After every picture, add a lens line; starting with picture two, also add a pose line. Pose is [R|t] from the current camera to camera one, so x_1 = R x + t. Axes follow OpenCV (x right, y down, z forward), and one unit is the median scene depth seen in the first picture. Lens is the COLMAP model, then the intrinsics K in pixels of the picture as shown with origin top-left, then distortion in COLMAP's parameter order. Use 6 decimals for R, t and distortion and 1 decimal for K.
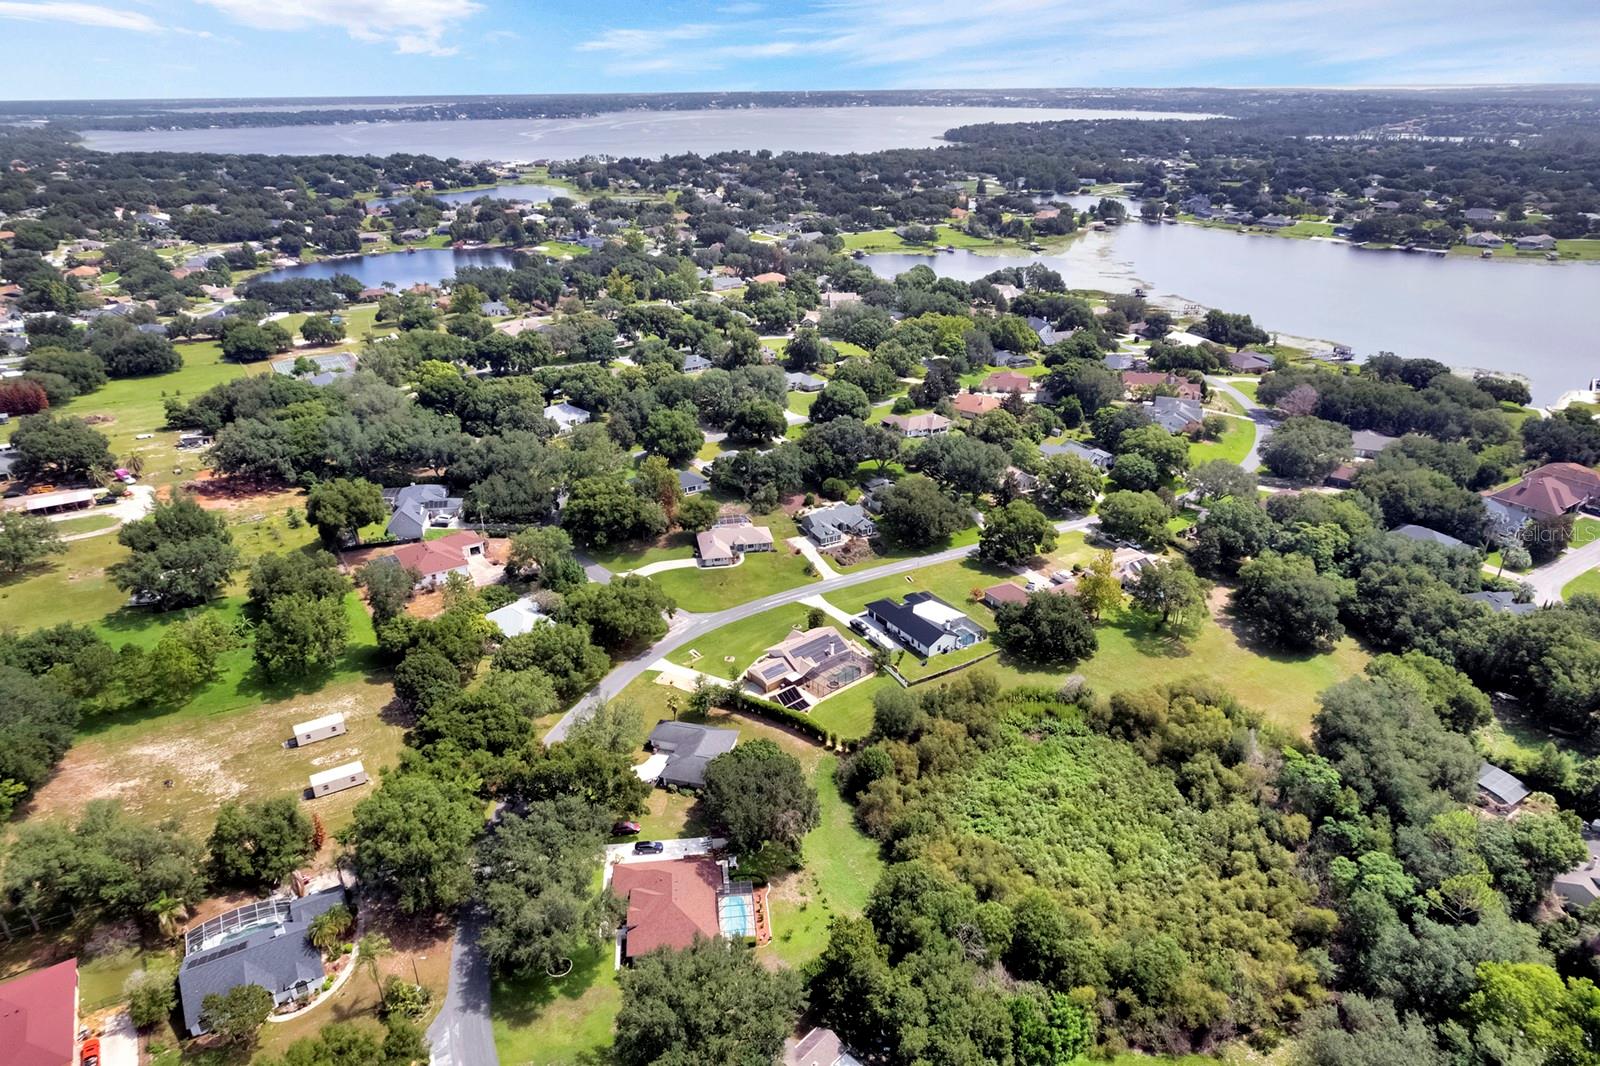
lens RADIAL K [[1020.3, 0, 800.0], [0, 1020.3, 533.0], [0, 0, 1]] dist [0.000107, 0.002622]
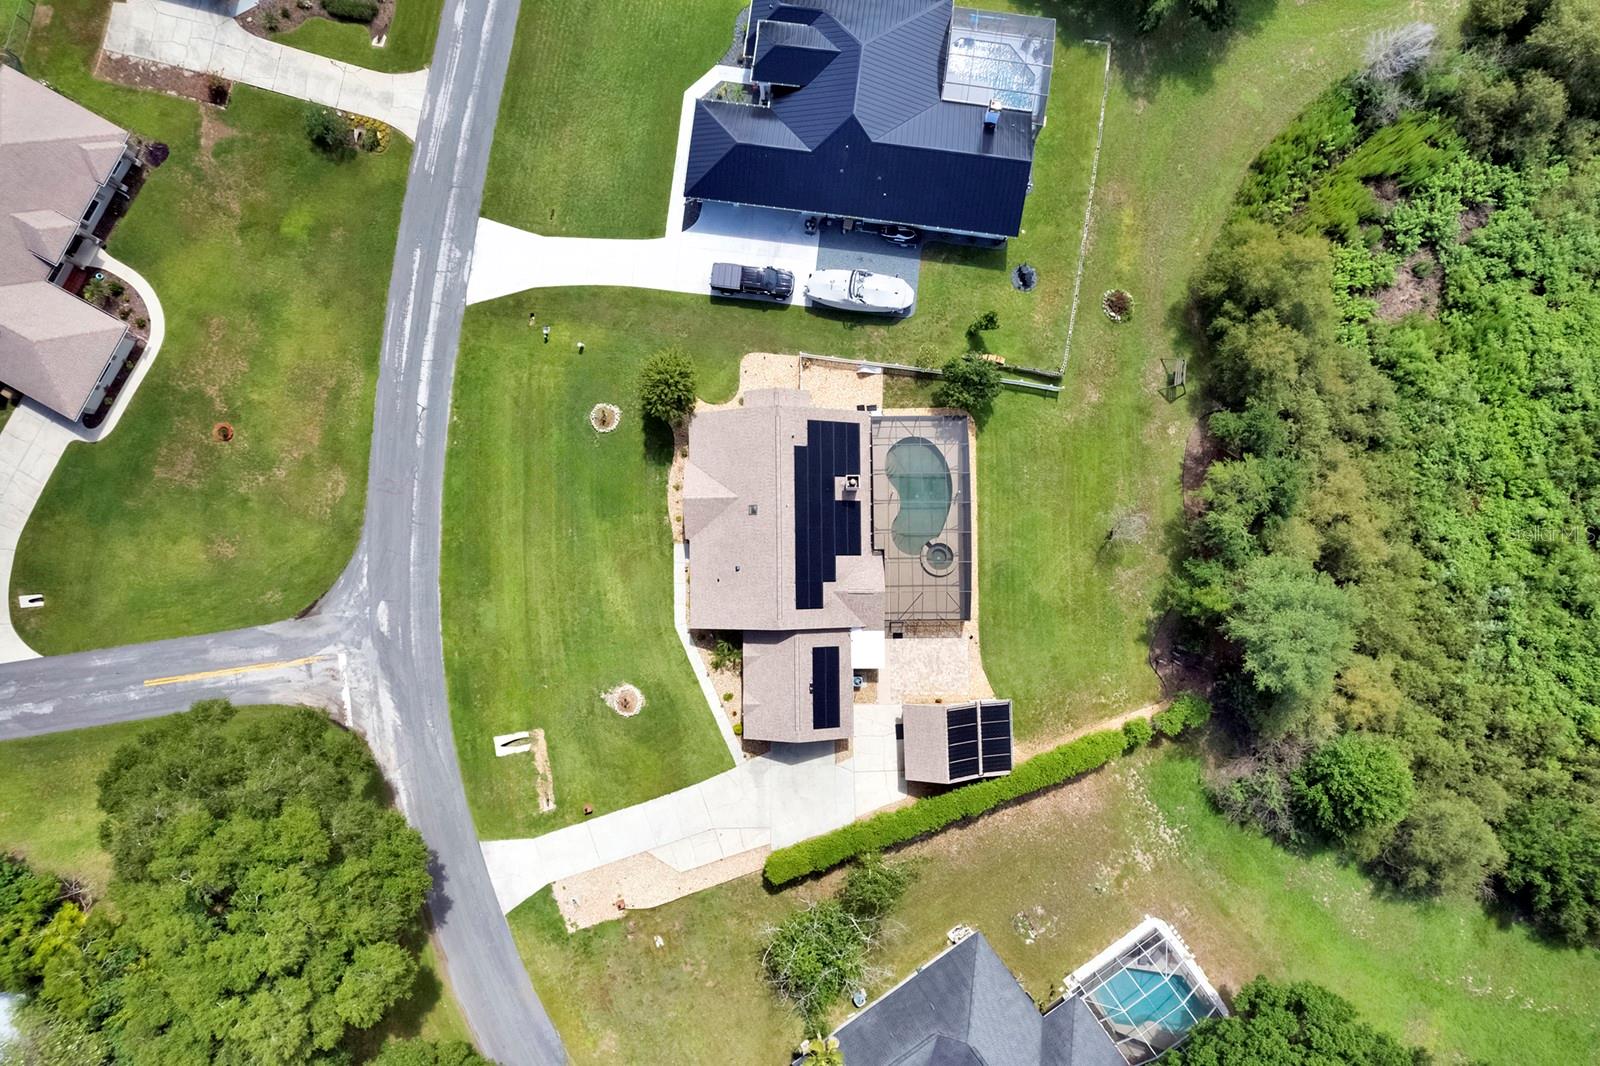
lens RADIAL K [[994.8, 0, 799.5], [0, 994.8, 545.2], [0, 0, 1]] dist [-0.004963, -0.001117]
pose [[0.630893, -0.775206, 0.032095, -0.005755], [0.322397, 0.299556, 0.897957, -0.149661], [-0.705715, -0.556168, 0.438912, 0.755340]]
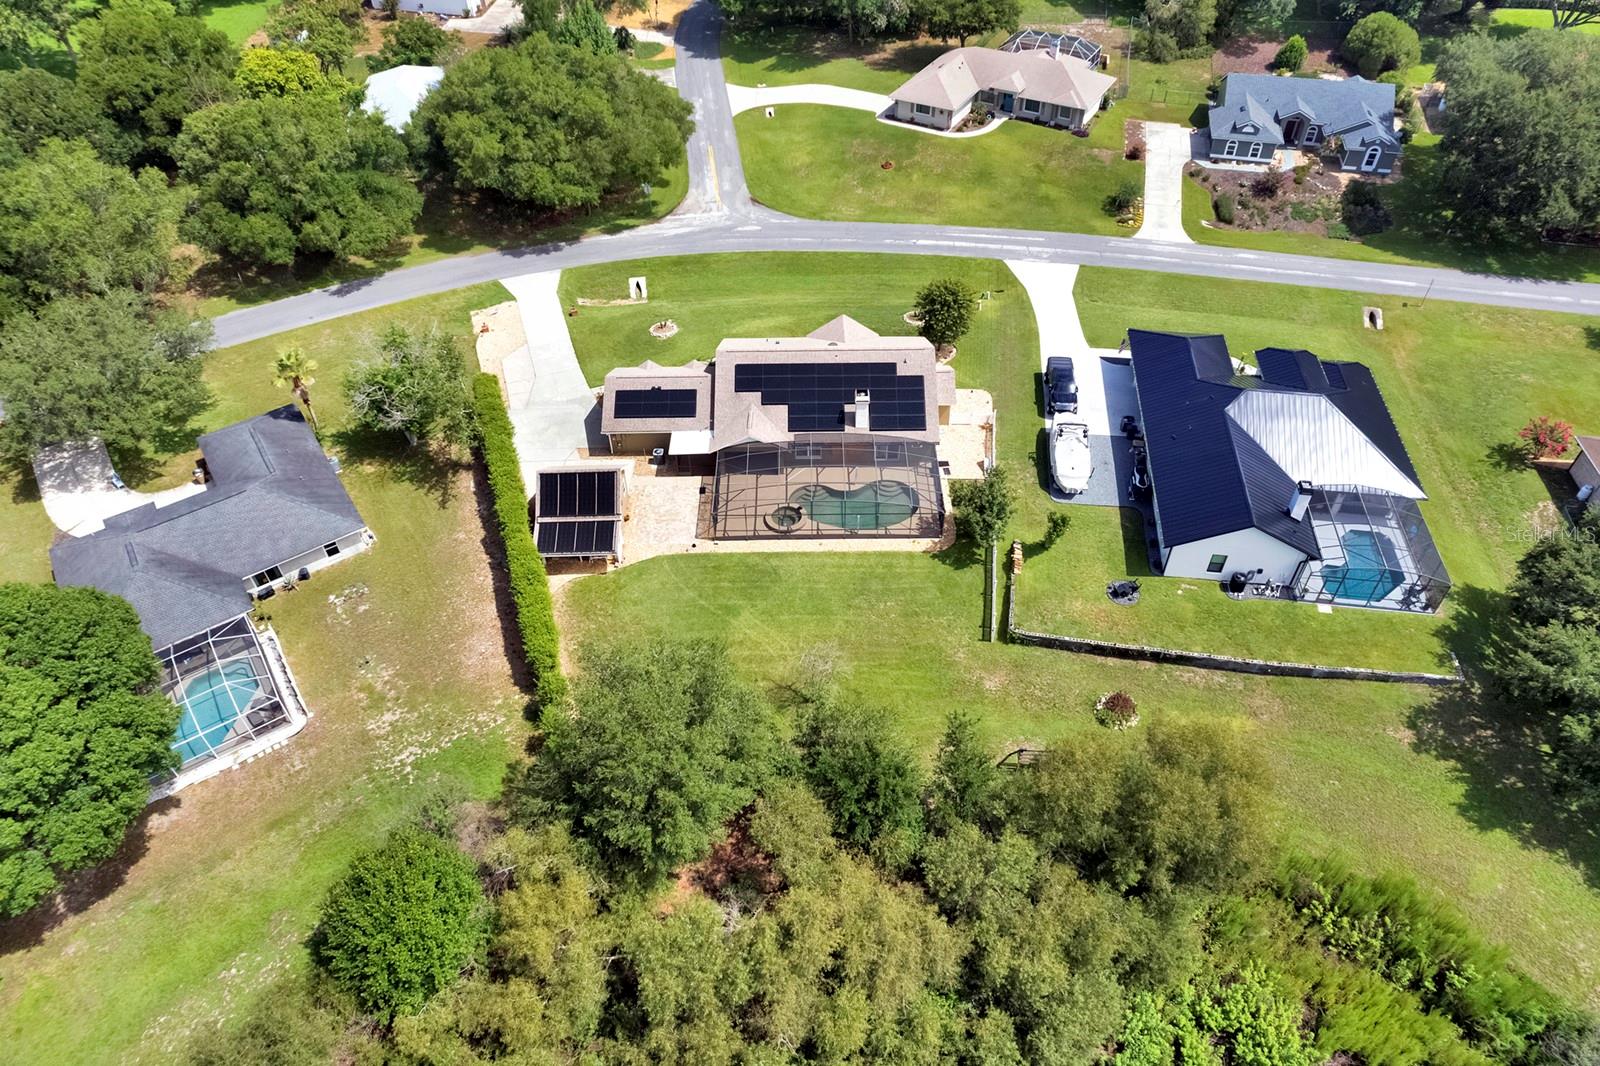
lens RADIAL K [[1020.3, 0, 800.0], [0, 1020.3, 533.0], [0, 0, 1]] dist [0.000107, 0.002622]
pose [[0.768807, 0.448992, -0.455348, 0.153736], [-0.263956, 0.871379, 0.413553, 0.018437], [0.582463, -0.197751, 0.788436, 0.642315]]
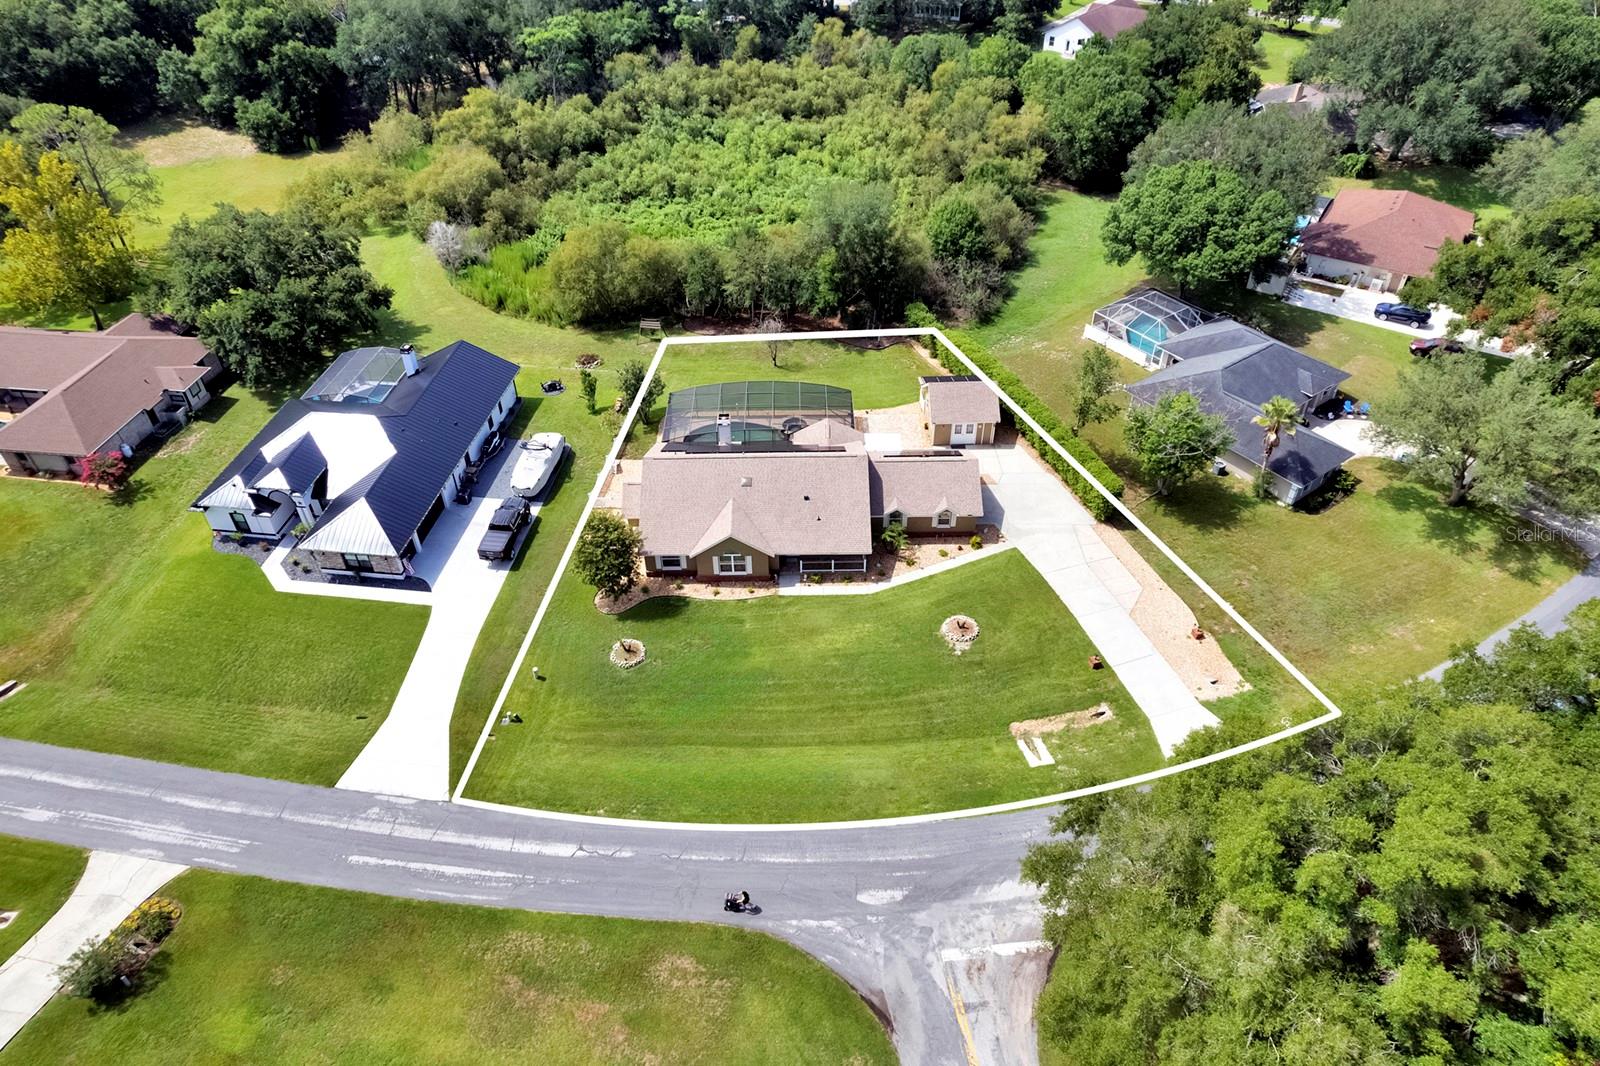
lens RADIAL K [[1020.3, 0, 800.0], [0, 1020.3, 533.0], [0, 0, 1]] dist [0.000107, 0.002622]
pose [[-0.775433, -0.383174, 0.501878, -0.153861], [0.290320, 0.489477, 0.822269, -0.125985], [-0.560730, 0.783320, -0.268313, 0.968685]]
